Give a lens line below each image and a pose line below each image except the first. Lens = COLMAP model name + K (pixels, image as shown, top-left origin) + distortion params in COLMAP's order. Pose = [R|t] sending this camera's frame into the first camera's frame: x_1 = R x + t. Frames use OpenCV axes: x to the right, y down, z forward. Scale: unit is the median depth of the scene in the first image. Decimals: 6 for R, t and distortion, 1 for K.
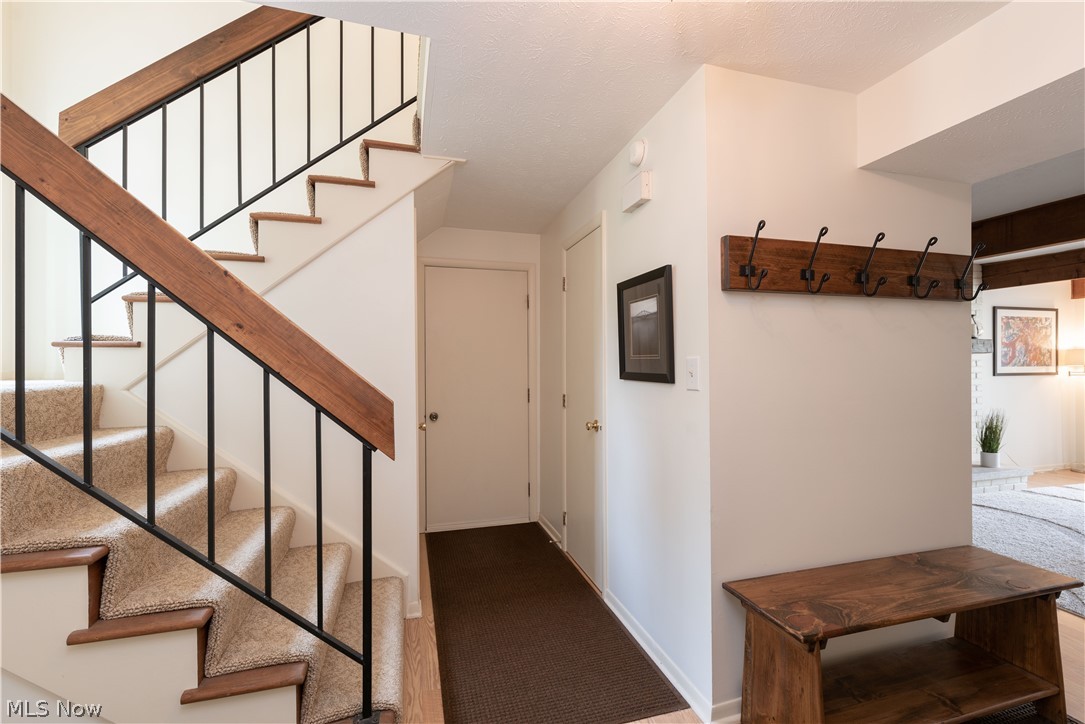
lens RADIAL K [[476.4, 0, 540.2], [0, 476.4, 361.4], [0, 0, 1]] dist [-0.002566, -0.000333]
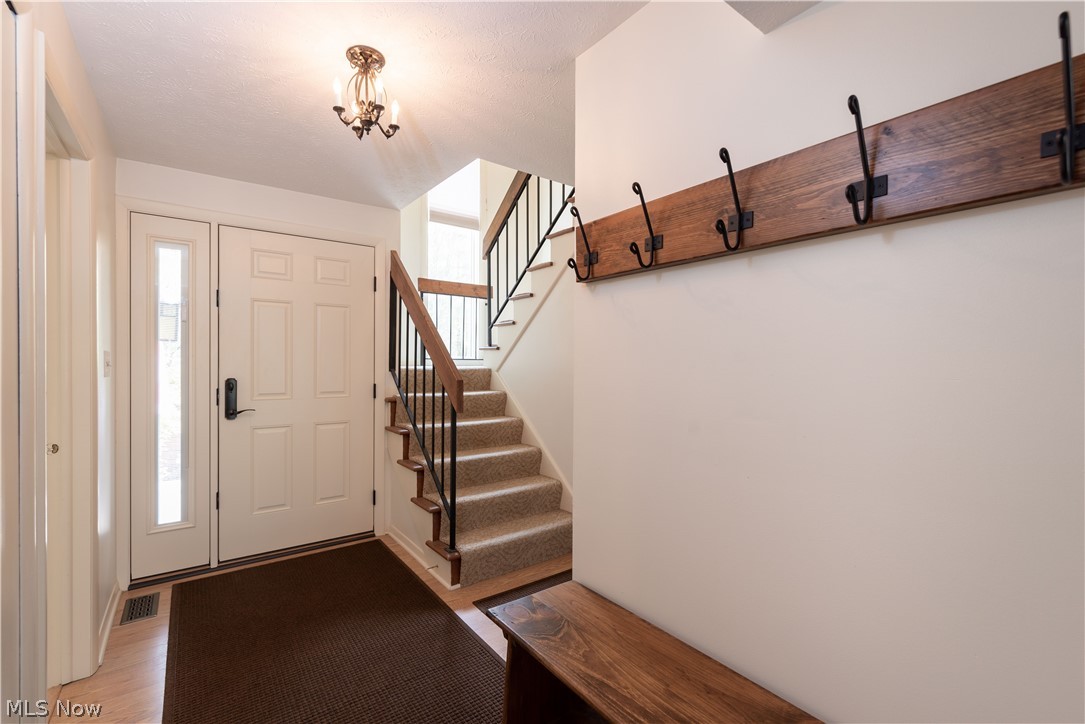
lens RADIAL K [[476.4, 0, 534.9], [0, 476.4, 363.6], [0, 0, 1]] dist [-0.002566, -0.000333]
pose [[0.343617, 0.011468, -0.939040, 1.215399], [-0.002749, 0.999933, 0.011205, 0.004273], [0.939106, -0.001268, 0.343625, 0.554487]]
